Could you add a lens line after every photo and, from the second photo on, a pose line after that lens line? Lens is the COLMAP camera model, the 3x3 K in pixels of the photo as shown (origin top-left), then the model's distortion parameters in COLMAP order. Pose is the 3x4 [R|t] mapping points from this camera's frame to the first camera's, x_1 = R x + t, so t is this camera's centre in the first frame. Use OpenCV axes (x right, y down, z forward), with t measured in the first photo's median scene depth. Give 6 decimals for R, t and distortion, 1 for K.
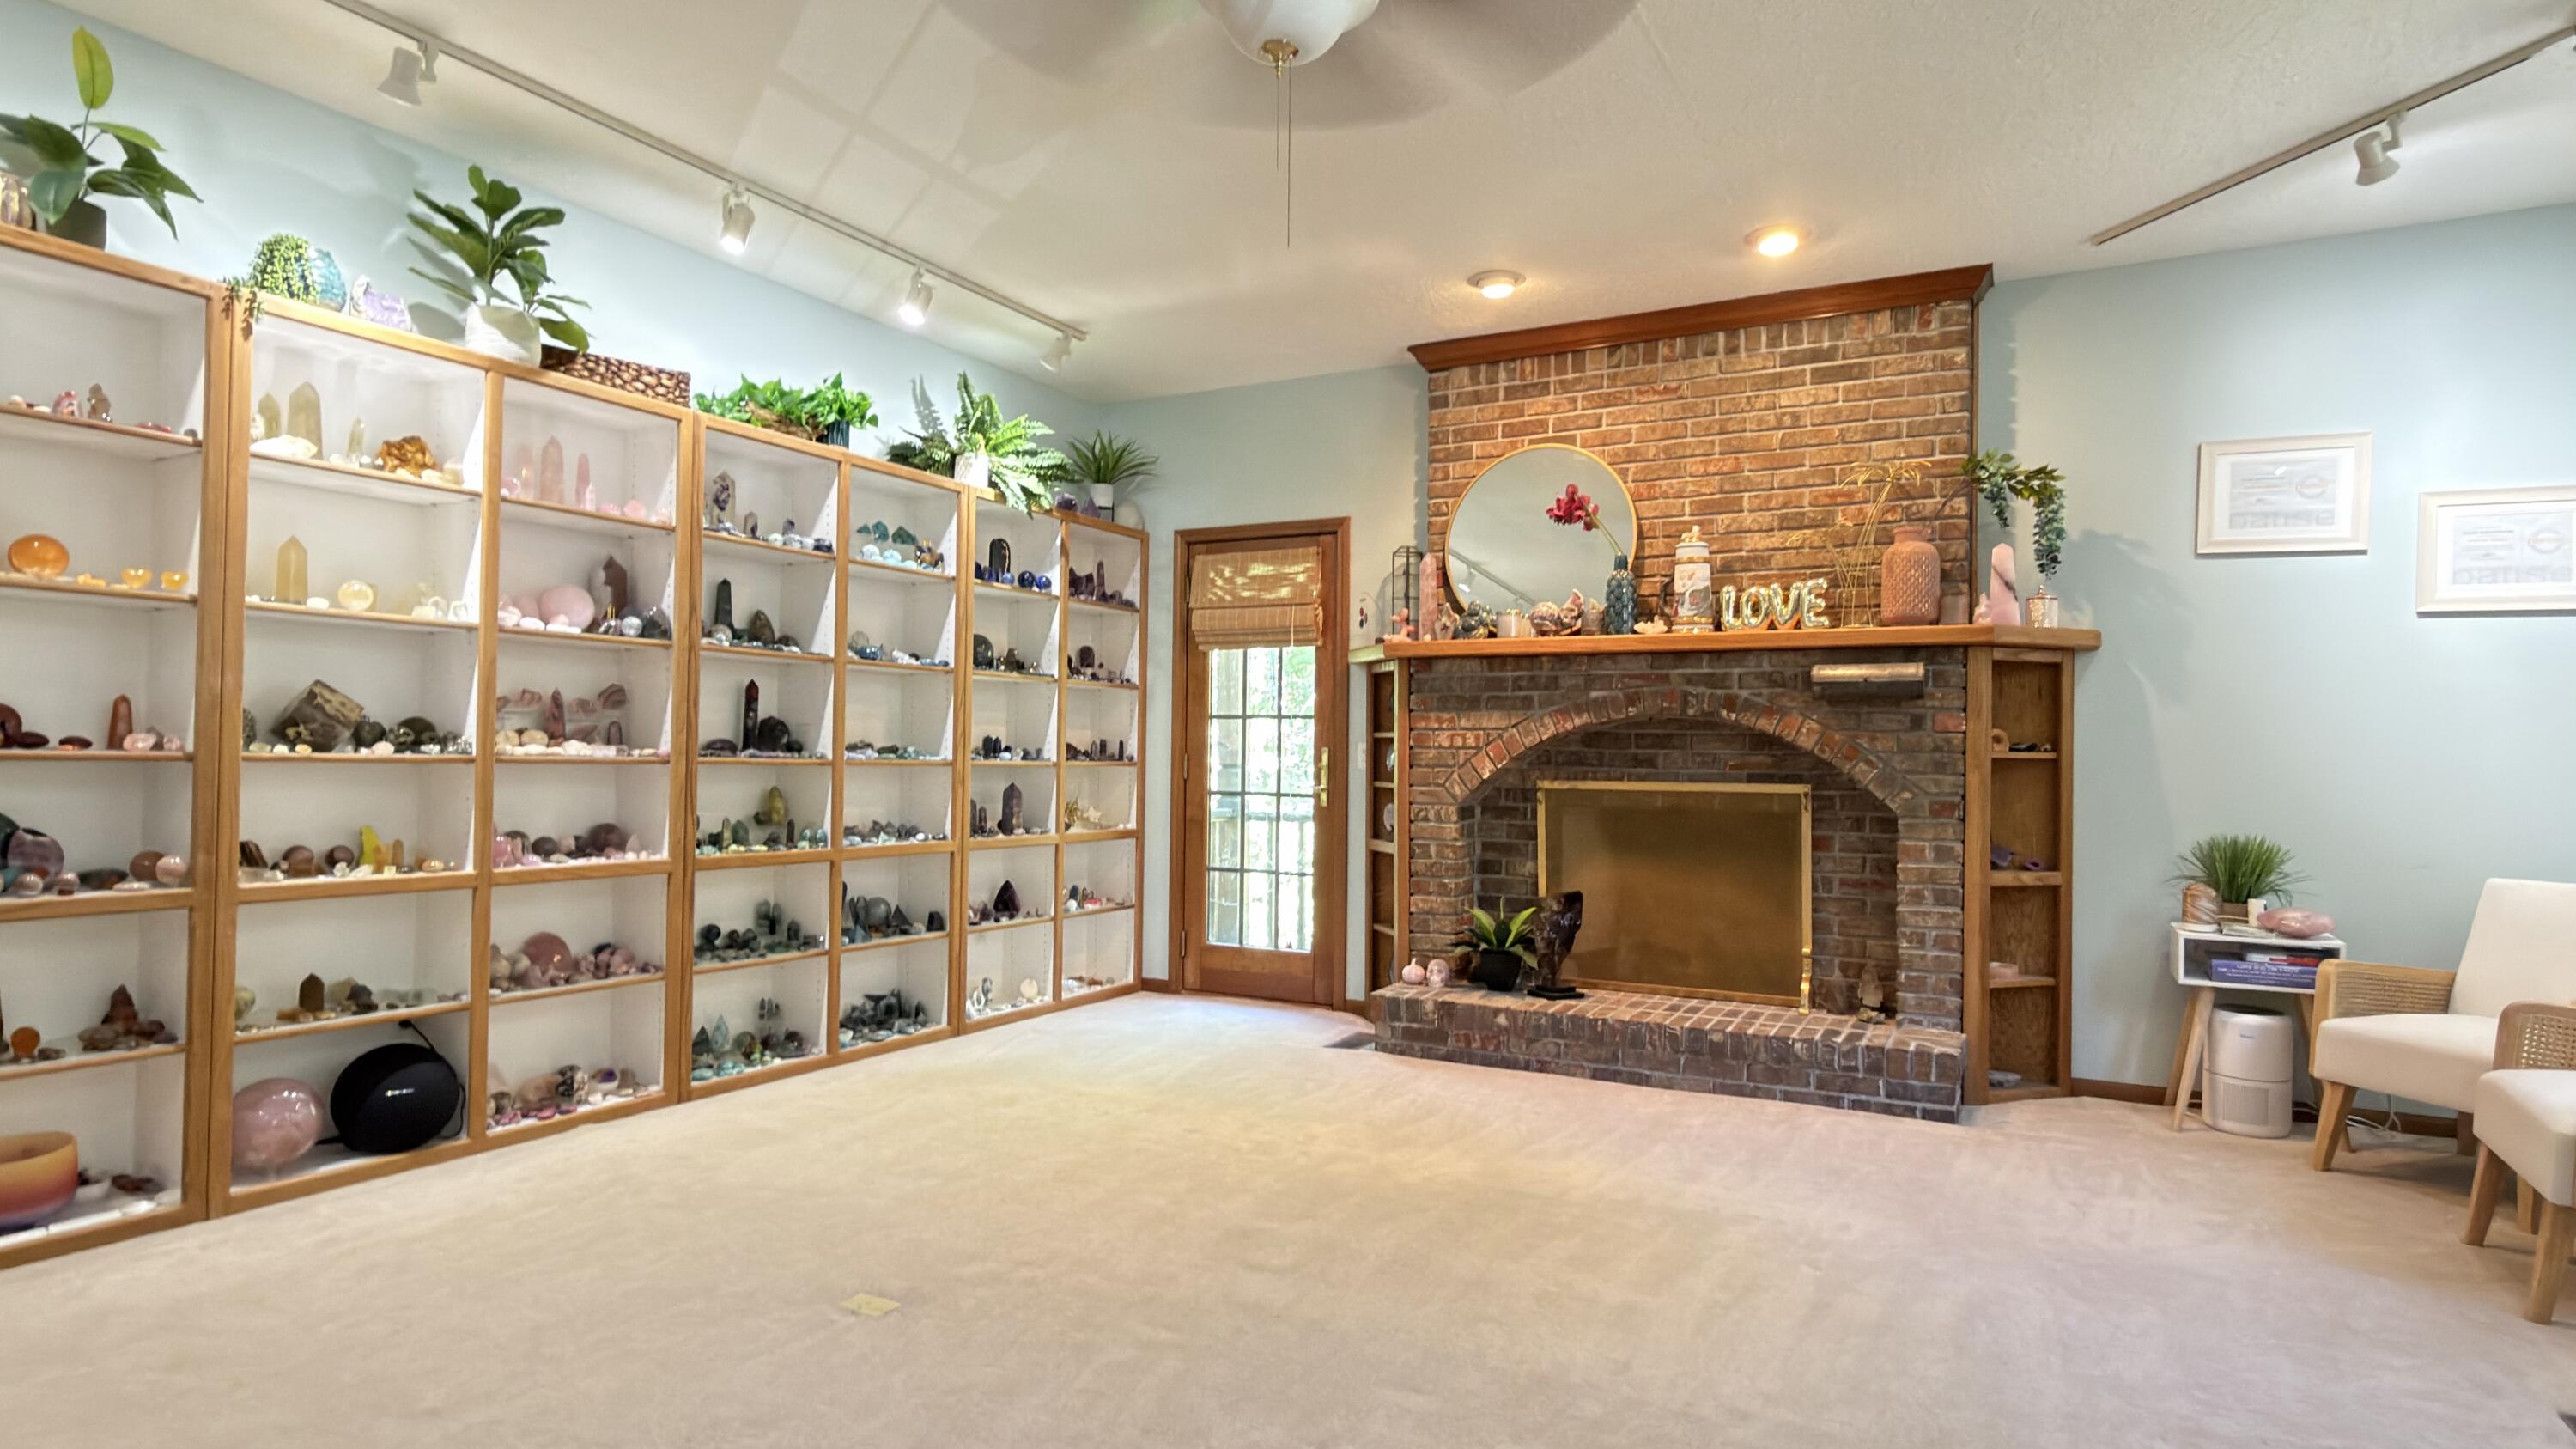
lens RADIAL K [[1363.0, 0, 1289.7], [0, 1363.0, 733.3], [0, 0, 1]] dist [-0.000943, 0.000408]
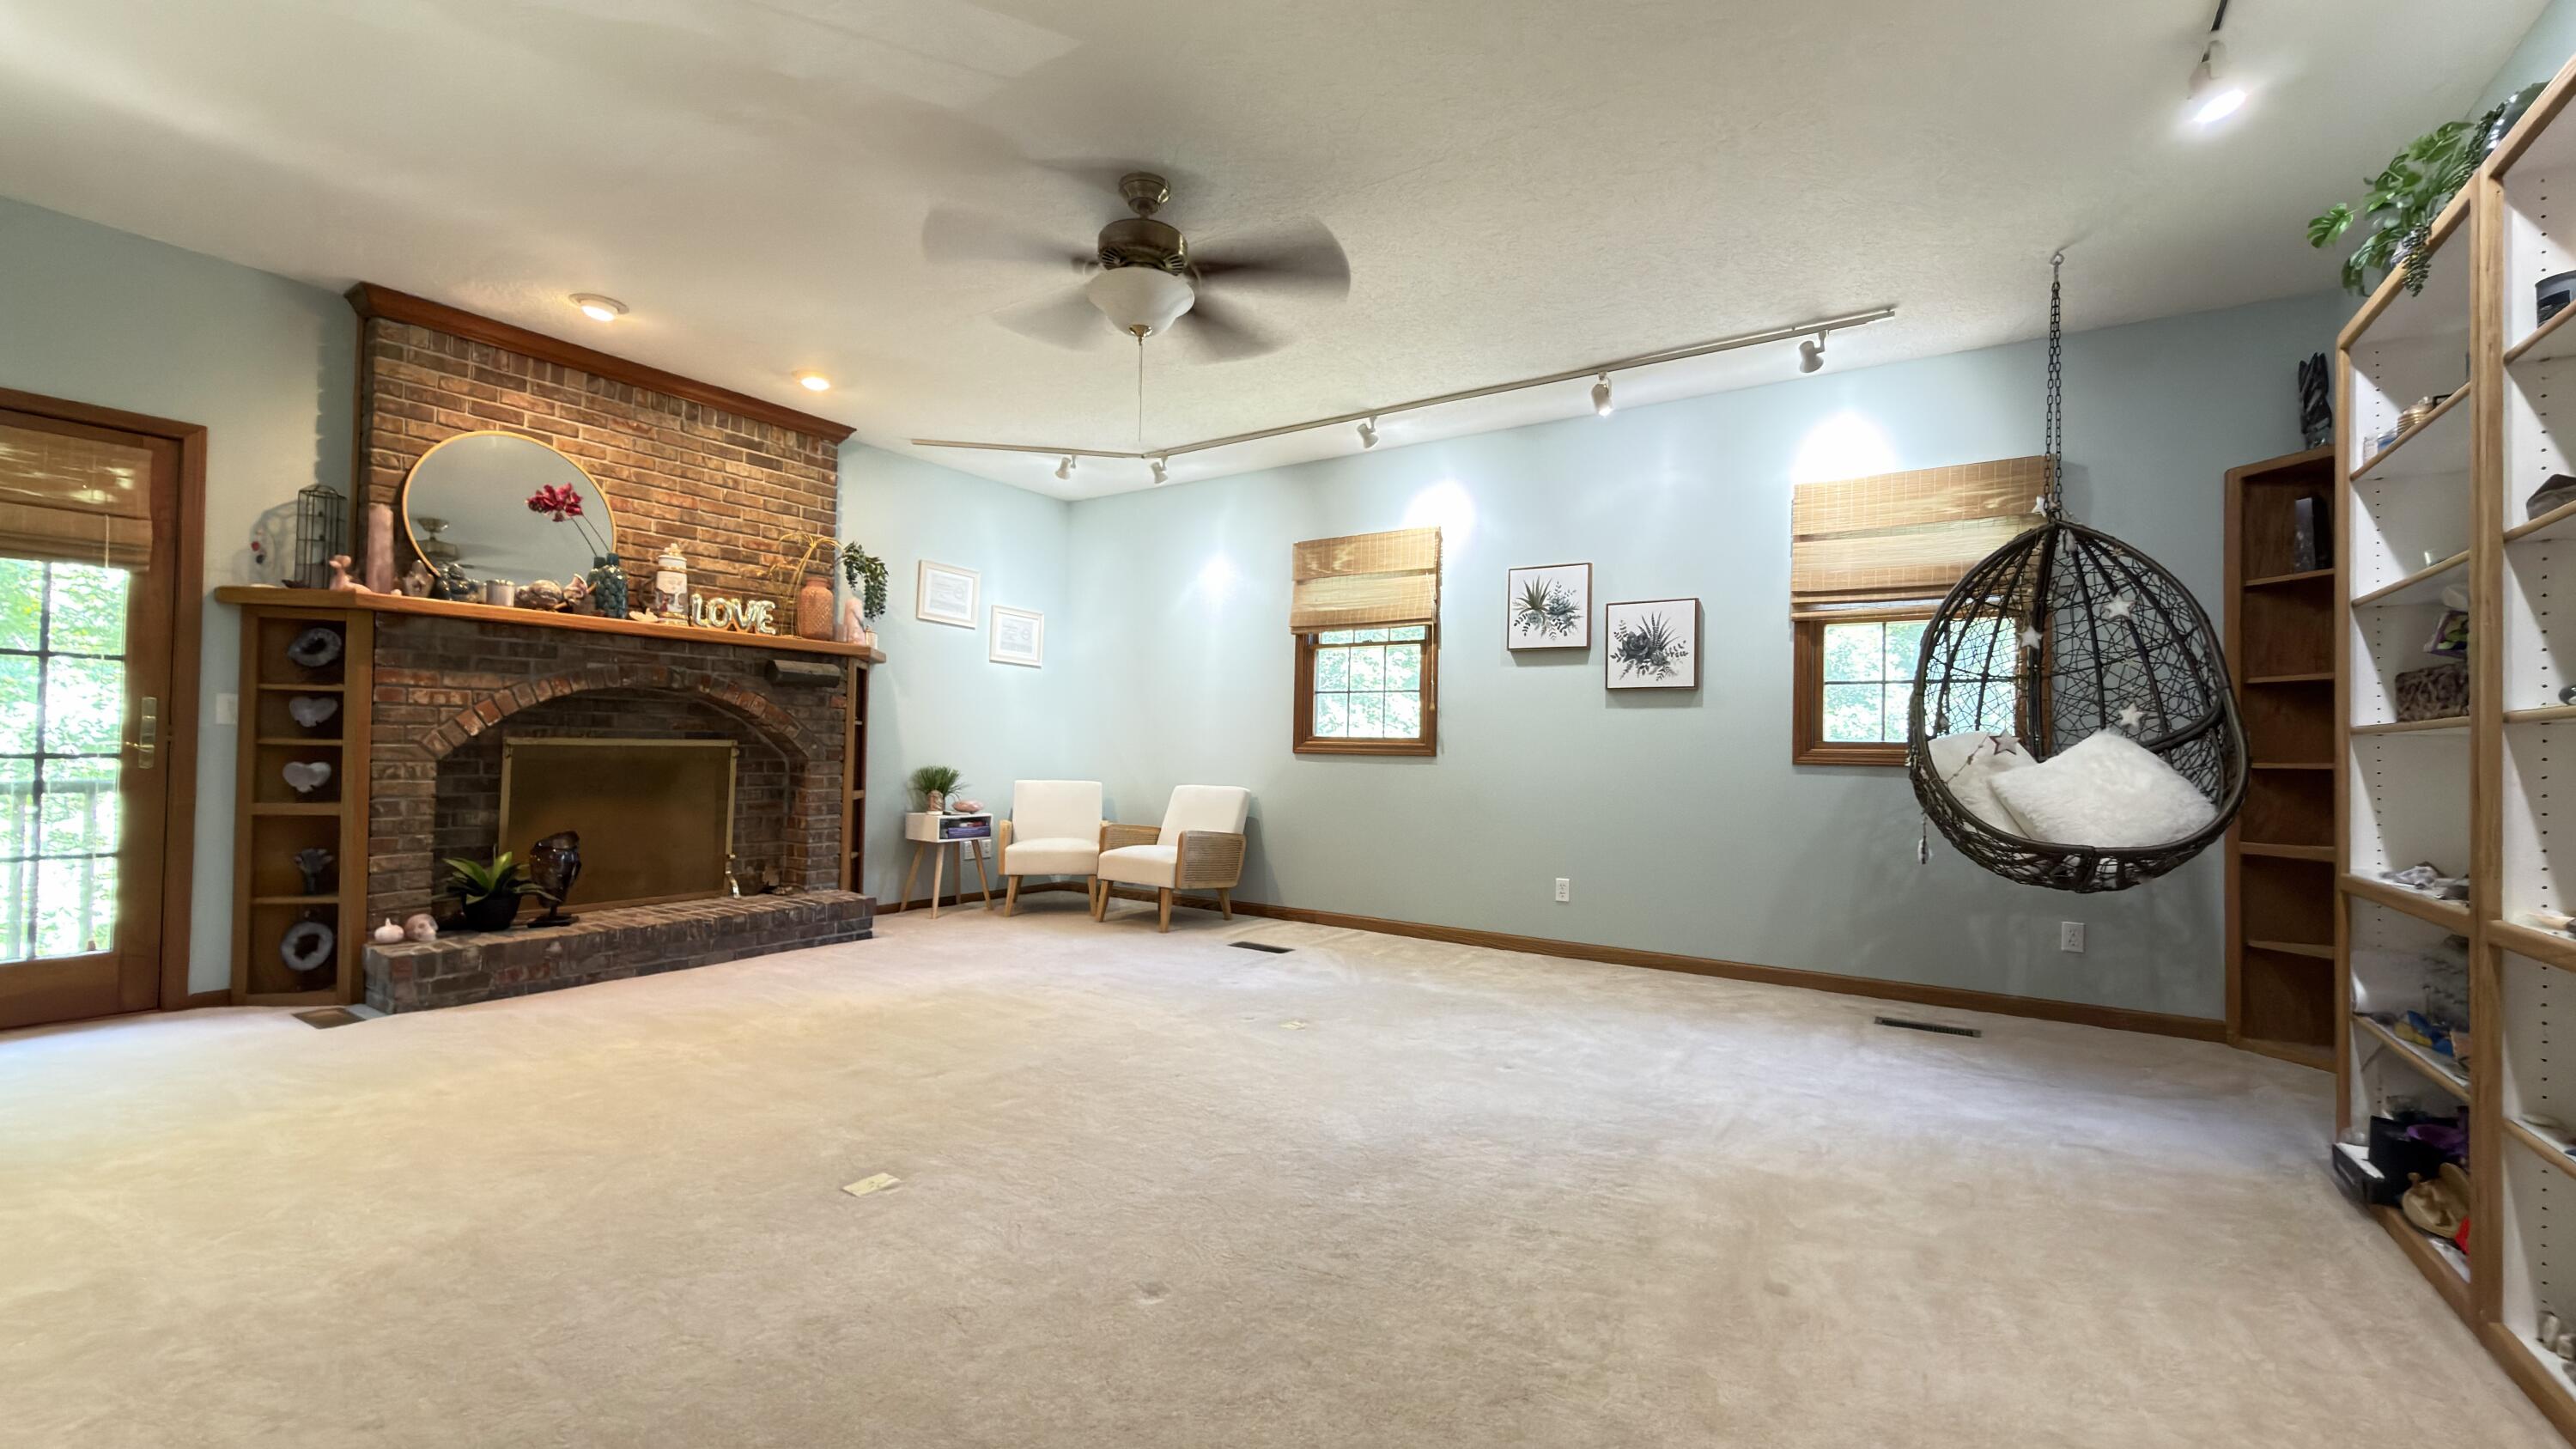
lens RADIAL K [[1027.8, 0, 1288.3], [0, 1027.8, 729.6], [0, 0, 1]] dist [-0.000576, -0.000017]
pose [[0.095705, 0.008253, 0.995375, -0.635984], [-0.035392, 0.999362, -0.004883, 0.010857], [-0.994780, -0.034761, 0.095936, 0.312626]]
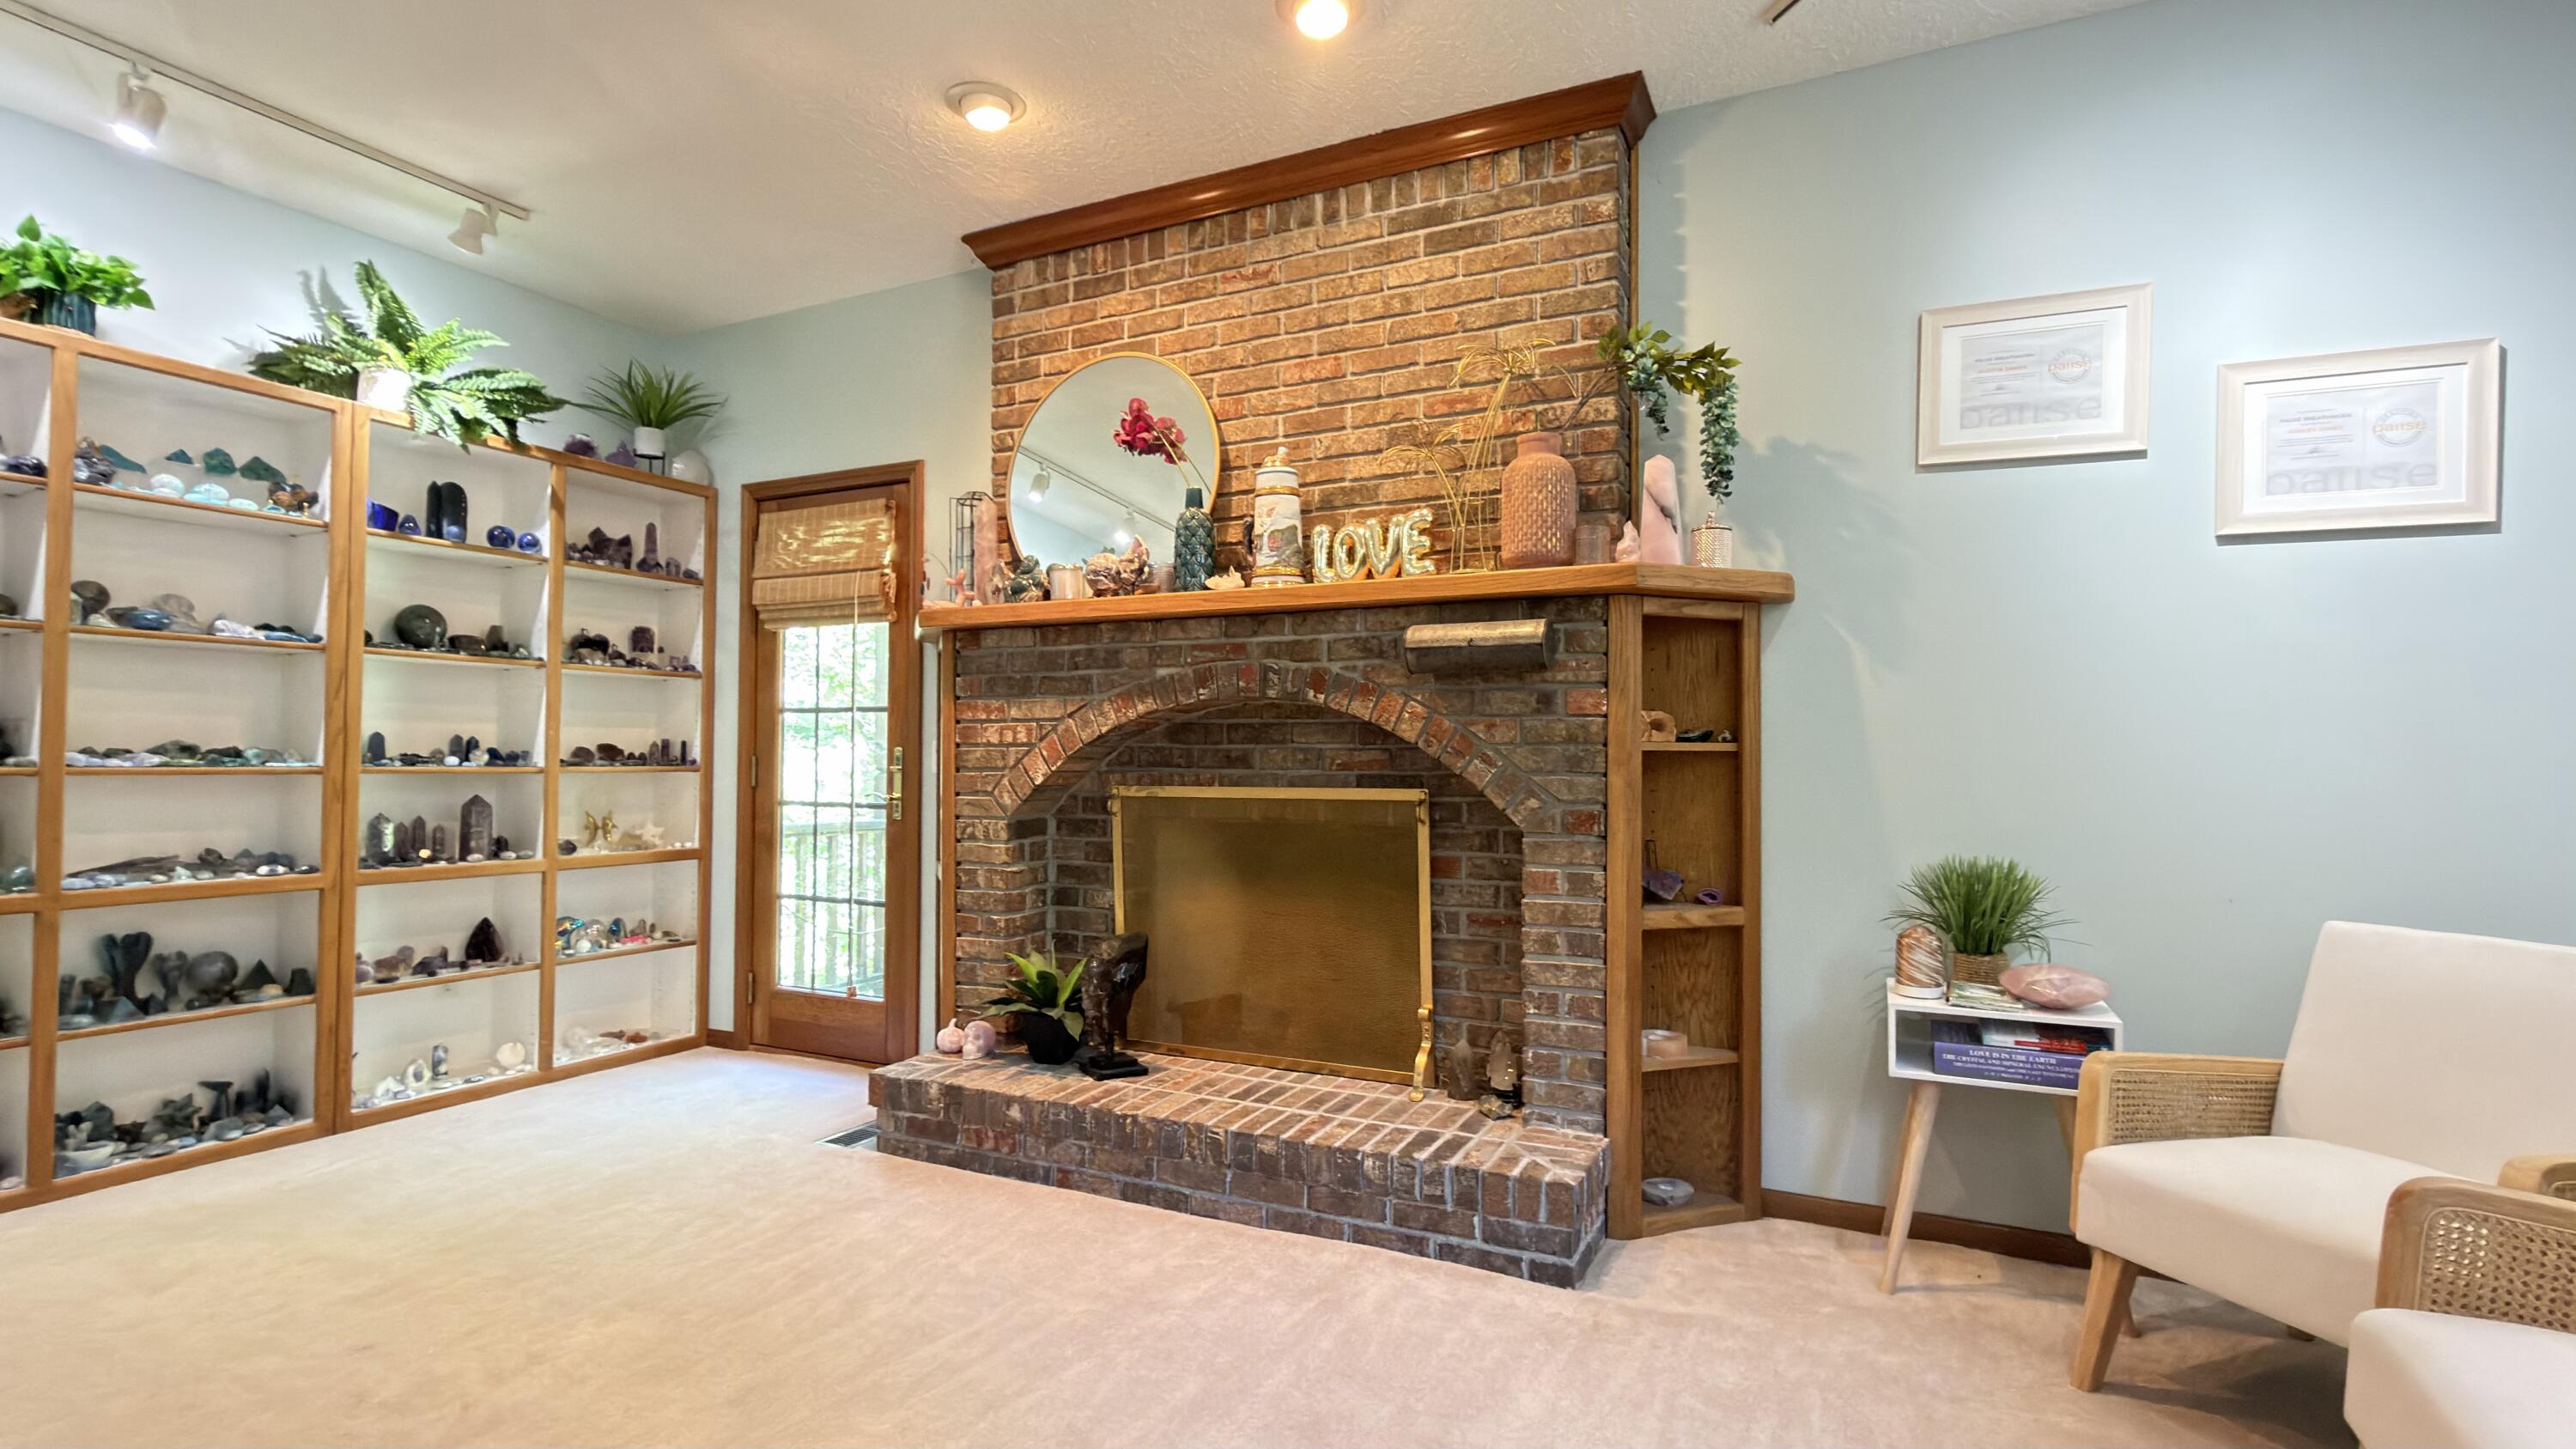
lens RADIAL K [[1184.4, 0, 1285.9], [0, 1184.4, 732.2], [0, 0, 1]] dist [-0.000844, -0.000114]
pose [[0.999136, -0.007885, 0.040807, 0.275010], [0.008144, 0.999948, -0.006191, 0.009731], [-0.040756, 0.006518, 0.999148, 0.349995]]
